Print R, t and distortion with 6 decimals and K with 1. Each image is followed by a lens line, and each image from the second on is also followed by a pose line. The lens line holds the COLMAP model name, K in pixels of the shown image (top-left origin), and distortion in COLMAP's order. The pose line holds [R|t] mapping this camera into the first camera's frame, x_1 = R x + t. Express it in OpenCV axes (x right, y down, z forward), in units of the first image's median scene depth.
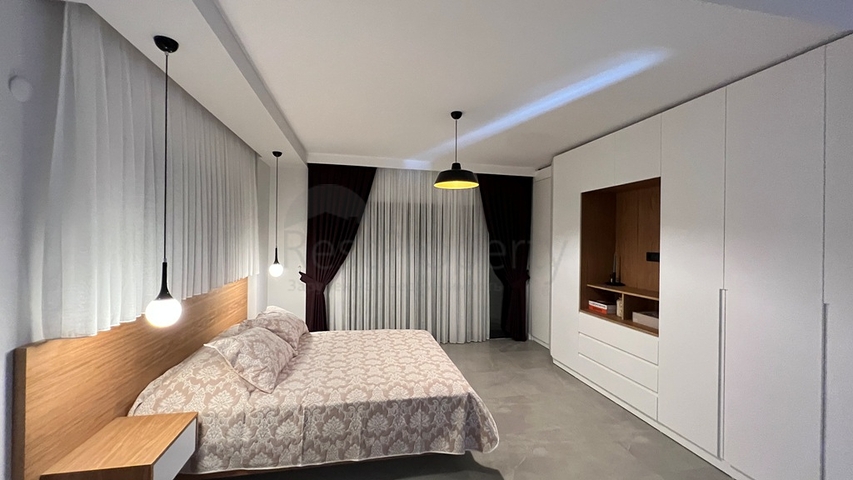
lens RADIAL K [[340.5, 0, 420.7], [0, 340.5, 239.8], [0, 0, 1]] dist [-0.002461, 0.001347]
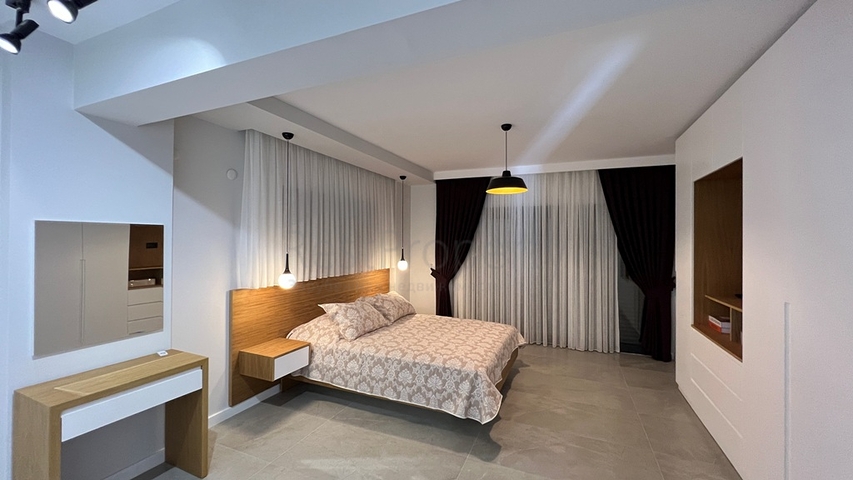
lens RADIAL K [[340.5, 0, 423.6], [0, 340.5, 239.2], [0, 0, 1]] dist [-0.002461, 0.001347]
pose [[0.821887, -0.012227, -0.569519, 0.611323], [0.005128, 0.999888, -0.014065, 0.011237], [0.569628, 0.008639, 0.821858, -0.064380]]
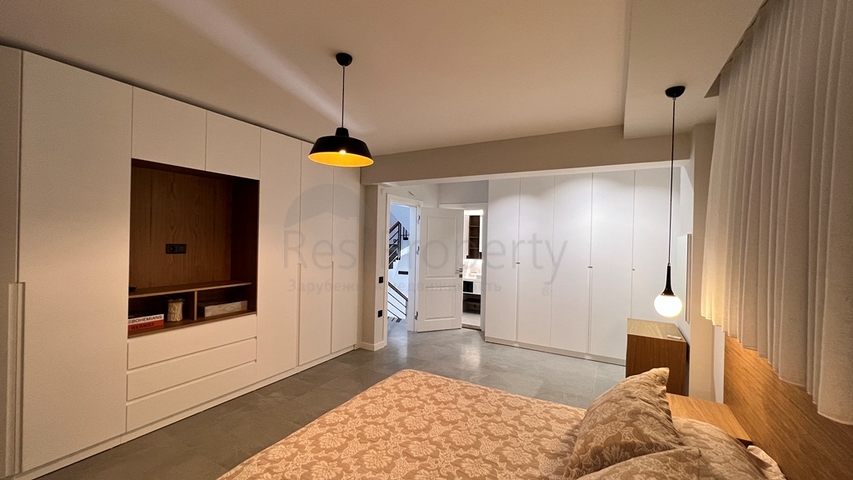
lens RADIAL K [[340.5, 0, 423.1], [0, 340.5, 238.1], [0, 0, 1]] dist [-0.002461, 0.001347]
pose [[-0.759647, -0.031970, 0.649550, -0.590181], [-0.032209, 0.999415, 0.011521, -0.015732], [-0.649538, -0.012170, -0.760232, 1.720254]]
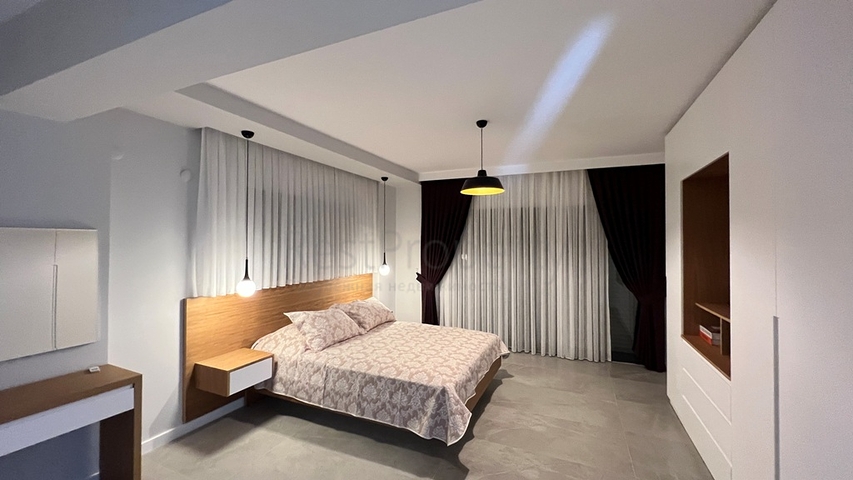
lens RADIAL K [[340.5, 0, 424.3], [0, 340.5, 239.2], [0, 0, 1]] dist [-0.002461, 0.001347]
pose [[0.816215, -0.019101, -0.577432, 0.665719], [0.008032, 0.999732, -0.021717, 0.005269], [0.577692, 0.013087, 0.816150, 0.072549]]
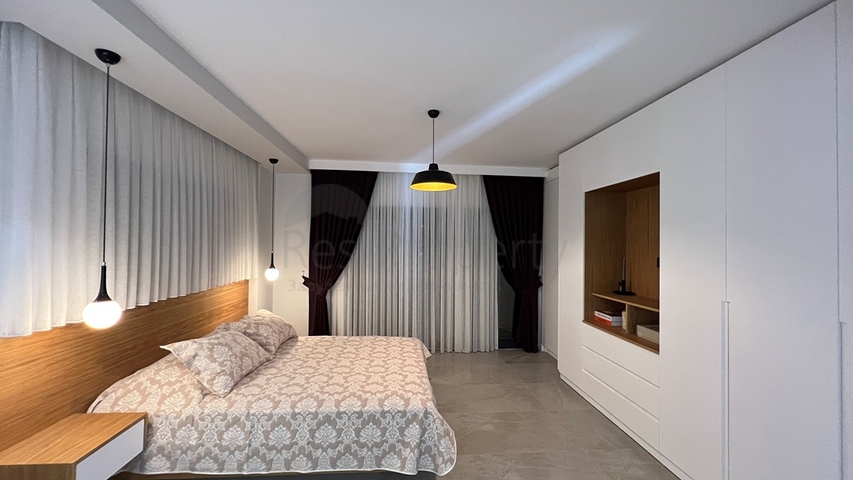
lens RADIAL K [[340.5, 0, 421.9], [0, 340.5, 239.6], [0, 0, 1]] dist [-0.002461, 0.001347]
pose [[0.992485, -0.003824, -0.122311, 0.226852], [0.001928, 0.999876, -0.015619, 0.002923], [0.122355, 0.015265, 0.992369, 0.060564]]
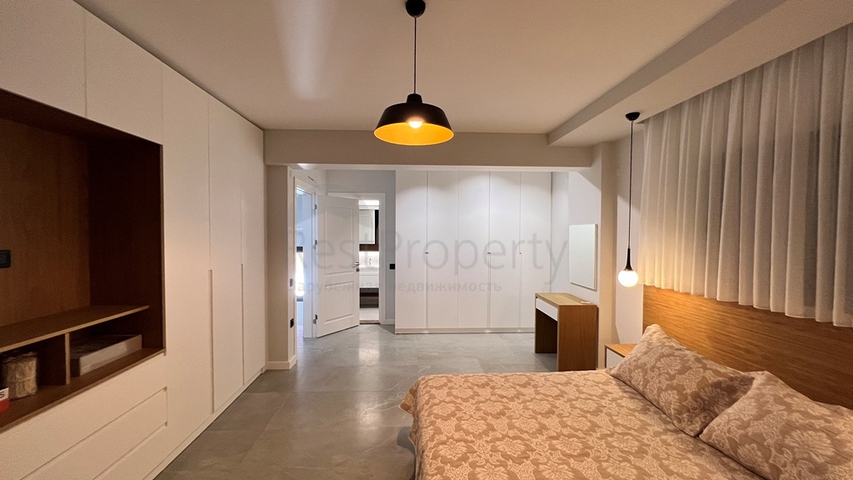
lens RADIAL K [[340.5, 0, 421.4], [0, 340.5, 239.5], [0, 0, 1]] dist [-0.002461, 0.001347]
pose [[-0.989539, -0.021988, 0.142580, 0.010938], [-0.018157, 0.999440, 0.028114, -0.004738], [-0.143118, 0.025232, -0.989384, 1.883142]]
